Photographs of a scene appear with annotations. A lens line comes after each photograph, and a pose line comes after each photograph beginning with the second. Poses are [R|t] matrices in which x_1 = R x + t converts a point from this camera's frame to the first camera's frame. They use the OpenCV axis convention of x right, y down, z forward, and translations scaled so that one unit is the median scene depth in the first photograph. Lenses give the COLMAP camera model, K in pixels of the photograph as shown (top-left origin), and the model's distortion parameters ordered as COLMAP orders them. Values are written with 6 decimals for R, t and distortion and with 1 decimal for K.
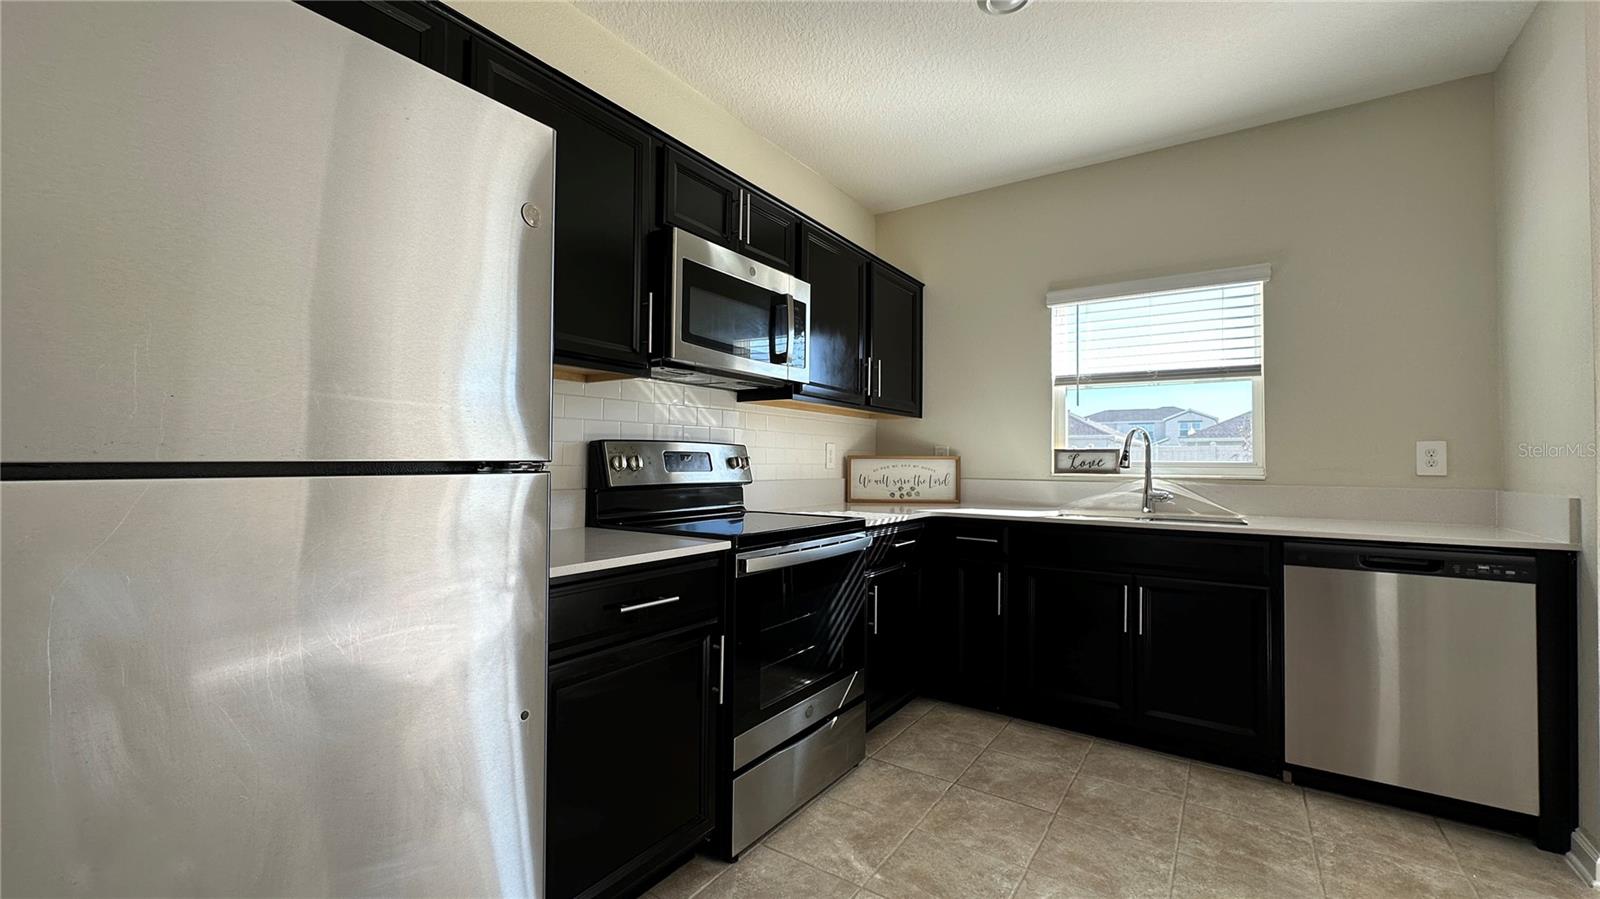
lens RADIAL K [[640.6, 0, 801.5], [0, 640.6, 449.4], [0, 0, 1]] dist [-0.001879, 0.000049]
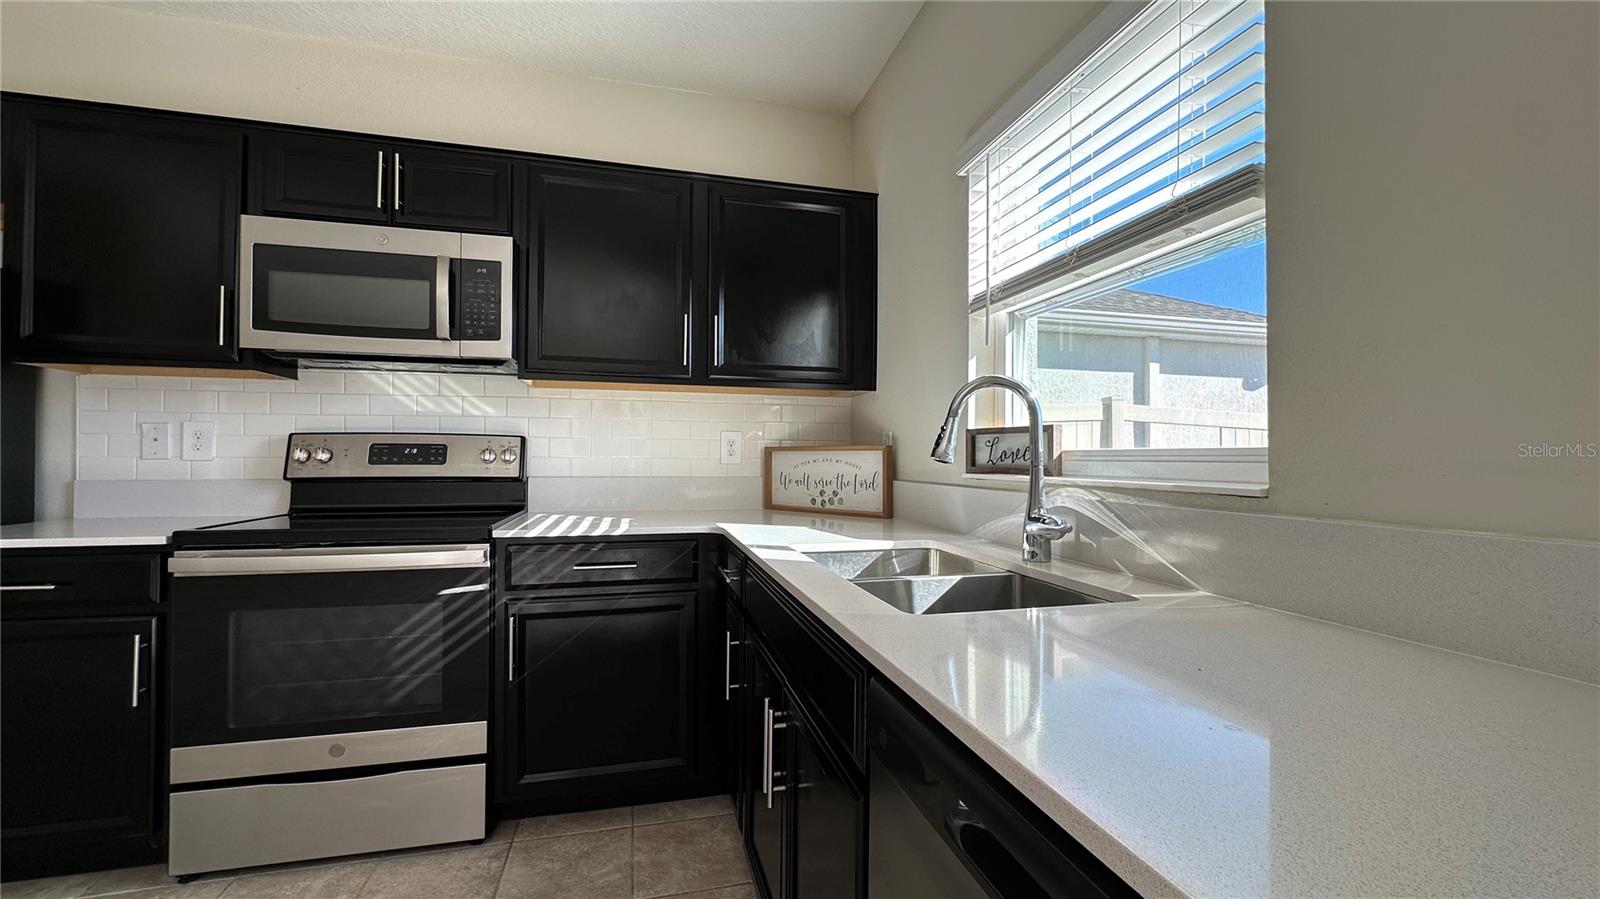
lens RADIAL K [[640.6, 0, 801.5], [0, 640.6, 449.4], [0, 0, 1]] dist [-0.001879, 0.000049]
pose [[0.752026, -0.011574, -0.659032, 0.740008], [0.012074, 0.999920, -0.003784, 0.019525], [0.659023, -0.005112, 0.752105, 0.559974]]
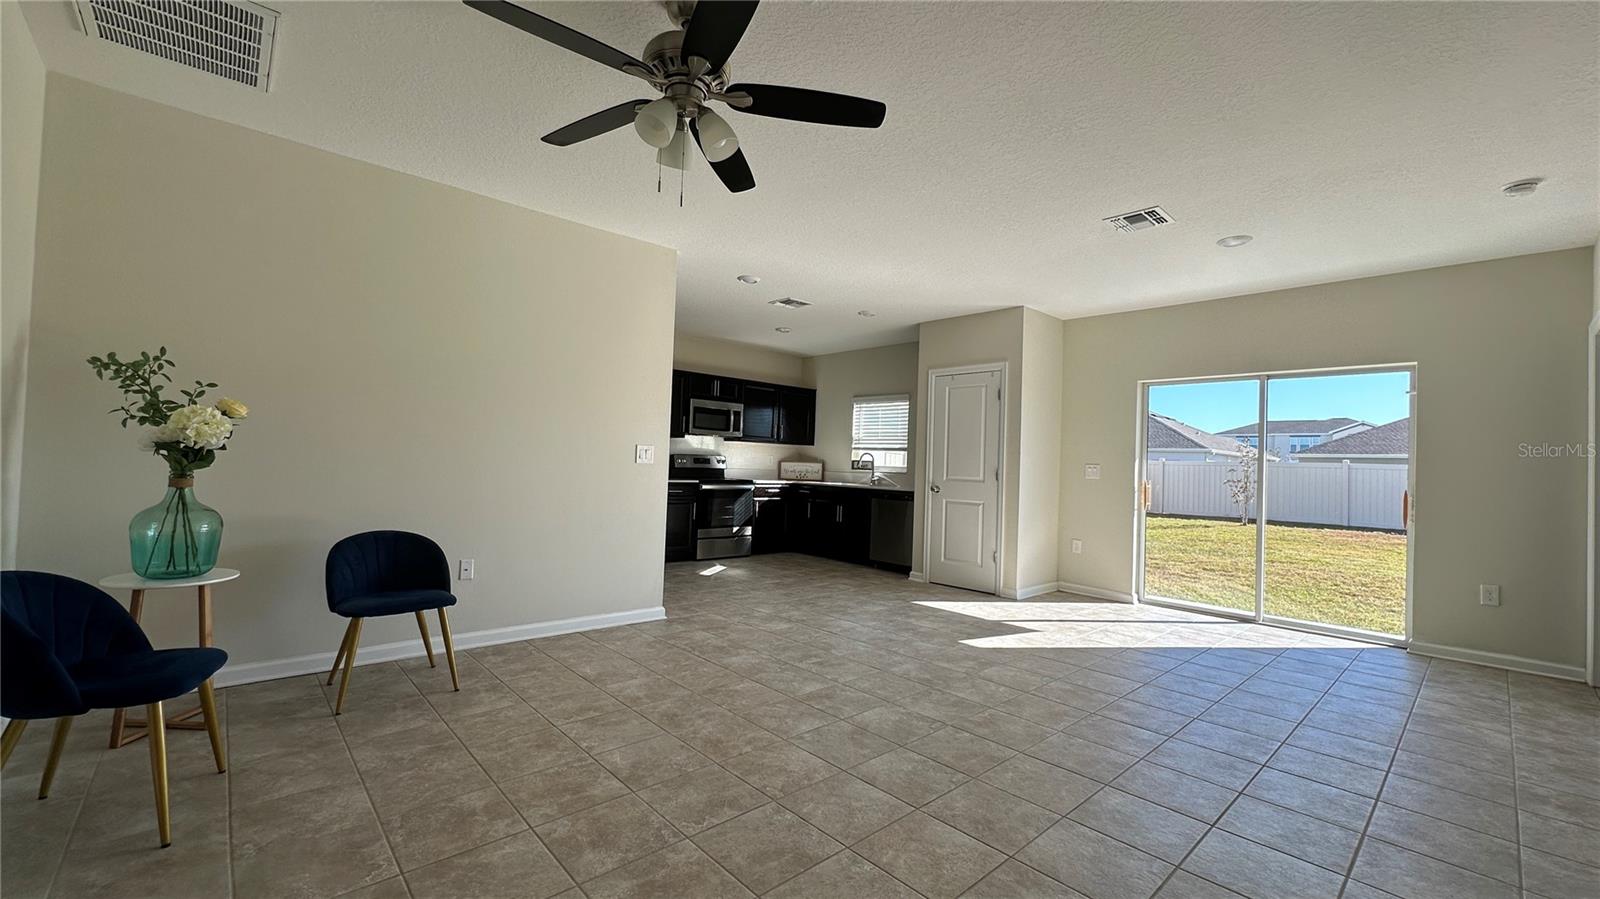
lens RADIAL K [[640.6, 0, 801.5], [0, 640.6, 449.4], [0, 0, 1]] dist [-0.001879, 0.000049]
pose [[0.972513, 0.022724, -0.231739, 0.892486], [-0.023929, 0.999711, -0.002390, -0.035604], [0.231618, 0.007870, 0.972775, -1.706584]]
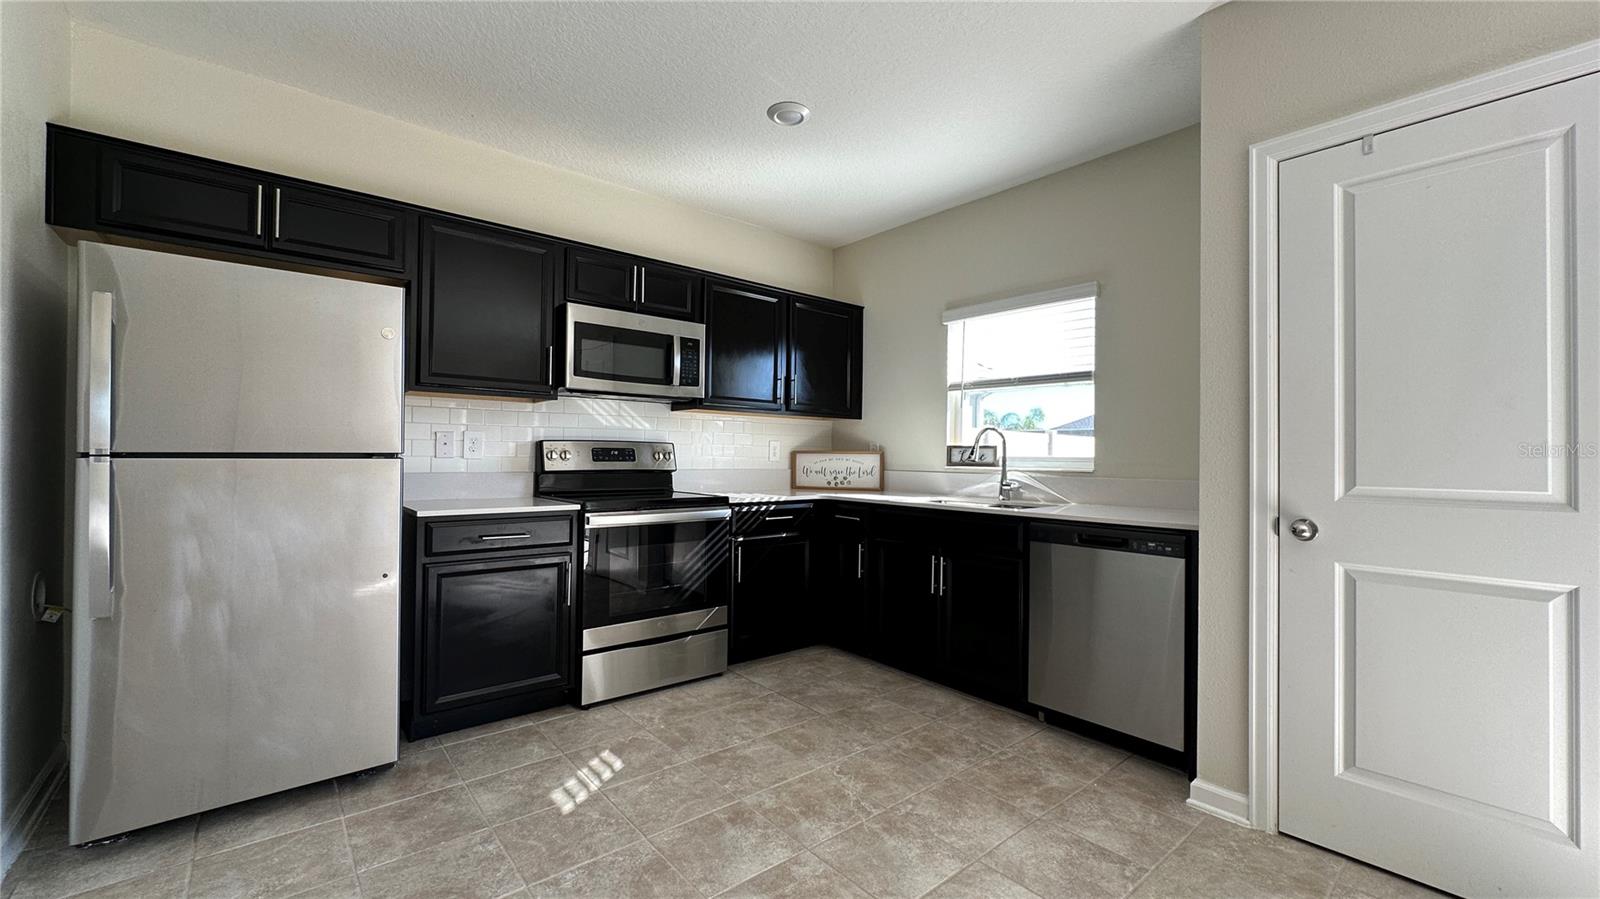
lens RADIAL K [[640.6, 0, 801.5], [0, 640.6, 449.4], [0, 0, 1]] dist [-0.001879, 0.000049]
pose [[0.963139, 0.001010, -0.269002, 0.514509], [0.000777, 0.999978, 0.006537, -0.001304], [0.269003, -0.006505, 0.963117, -0.226141]]
